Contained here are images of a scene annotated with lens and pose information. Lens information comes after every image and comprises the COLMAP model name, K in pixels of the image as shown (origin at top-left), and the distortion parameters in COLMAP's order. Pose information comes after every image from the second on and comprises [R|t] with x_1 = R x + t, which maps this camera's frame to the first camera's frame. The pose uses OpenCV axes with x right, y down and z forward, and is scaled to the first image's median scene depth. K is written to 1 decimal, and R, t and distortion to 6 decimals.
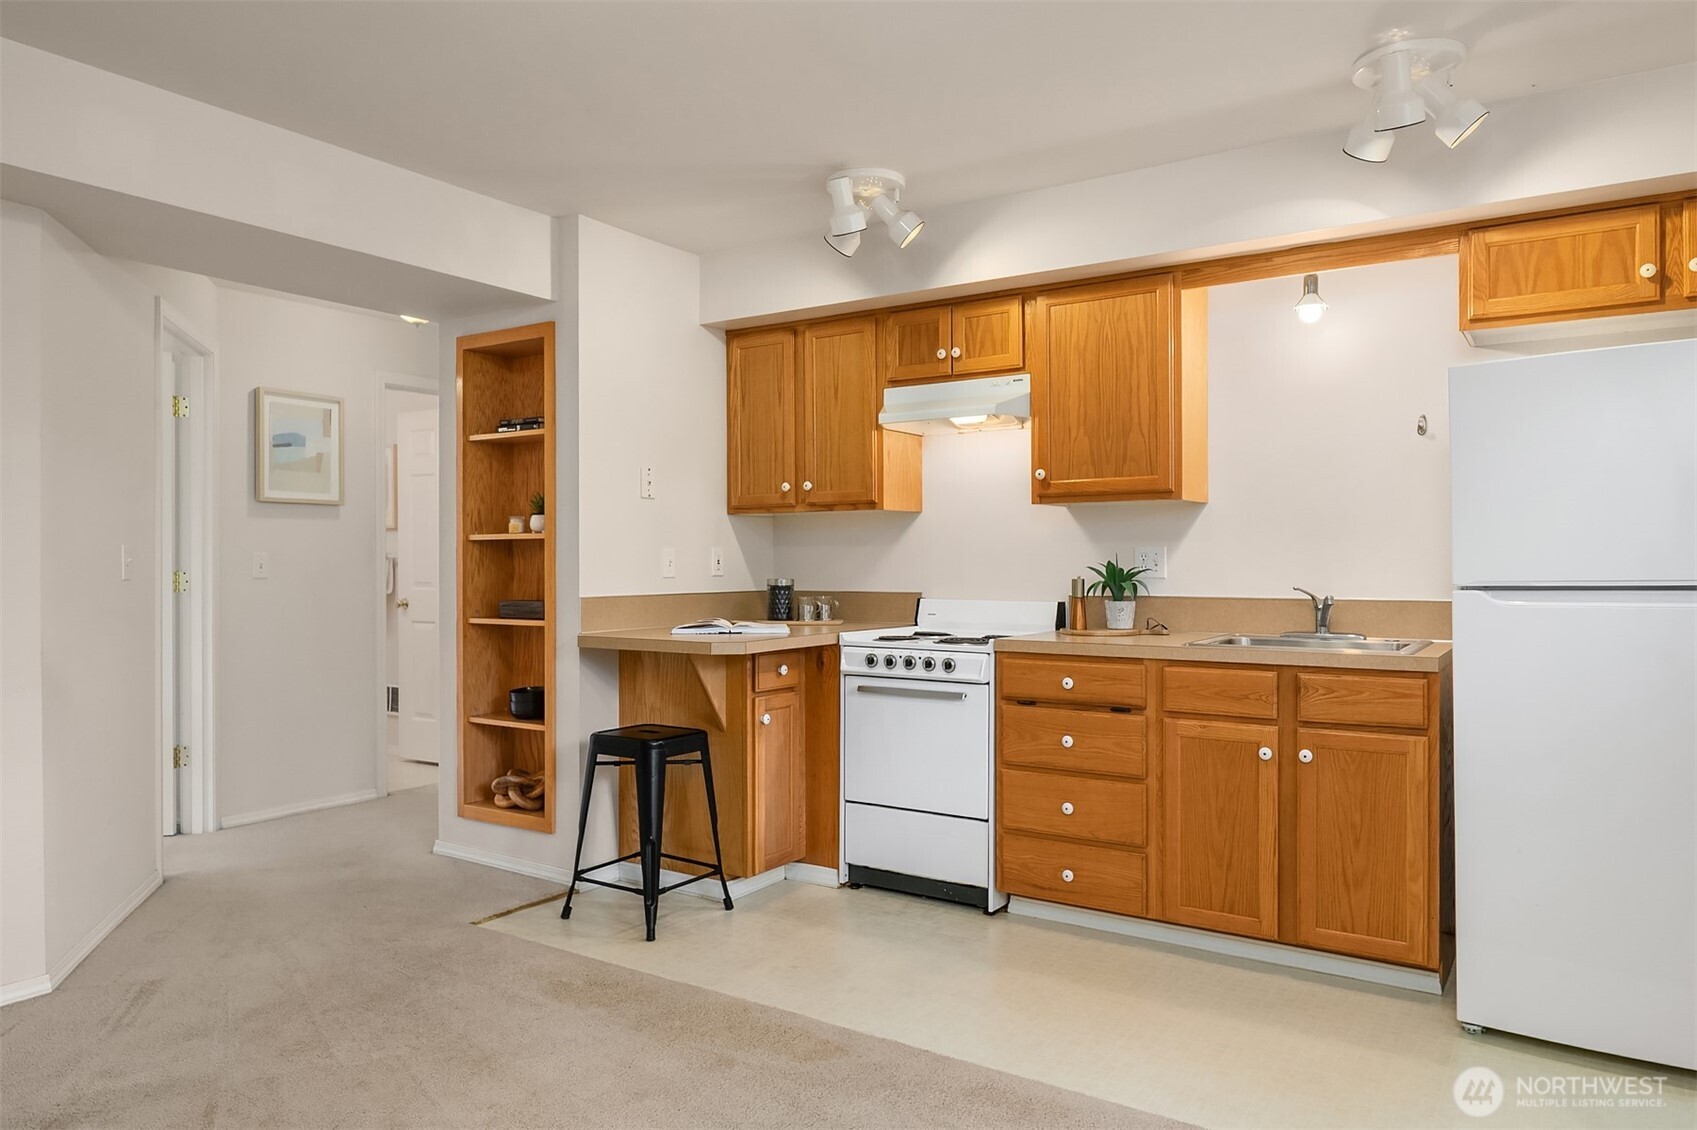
lens RADIAL K [[1124.9, 0, 847.9], [0, 1124.9, 559.3], [0, 0, 1]] dist [-0.004181, -0.004742]
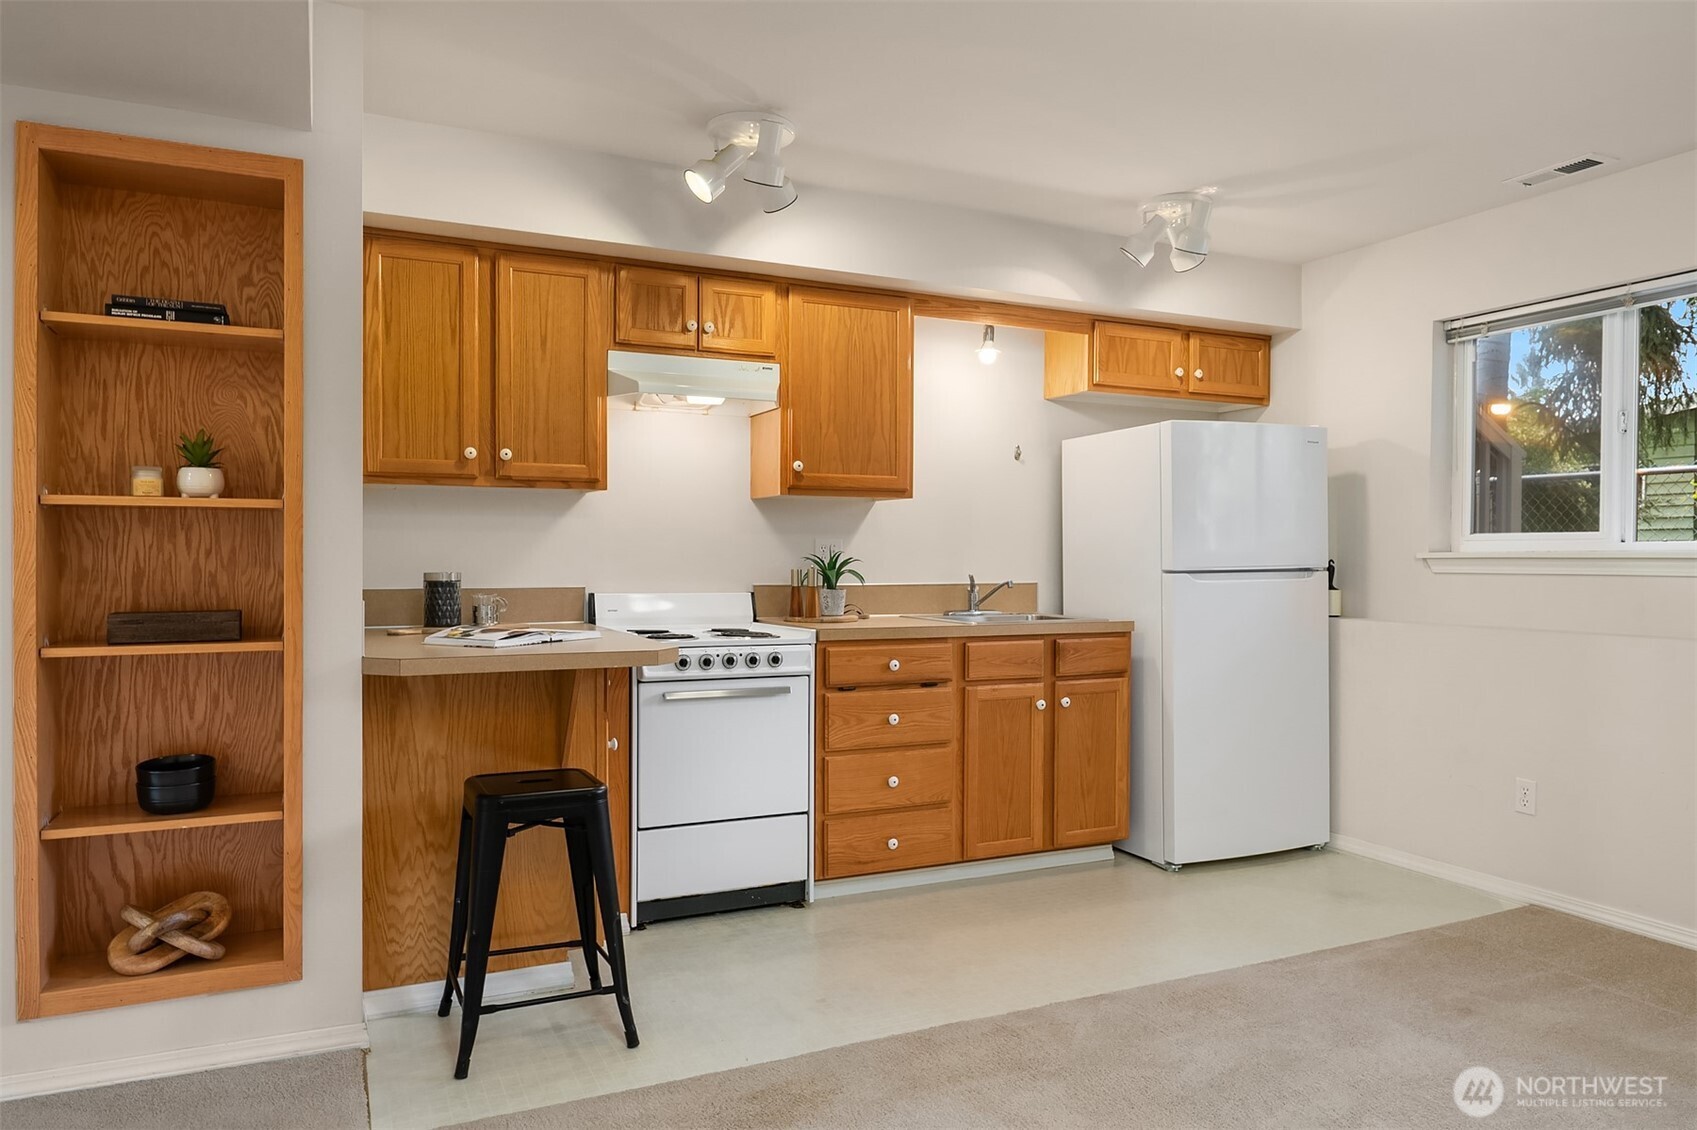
lens RADIAL K [[1124.9, 0, 848.0], [0, 1124.9, 567.9], [0, 0, 1]] dist [-0.004181, -0.004742]
pose [[0.512688, -0.004753, 0.858562, -0.707133], [-0.006309, 0.999937, 0.009303, 0.006953], [-0.858552, -0.010186, 0.512625, 0.459662]]
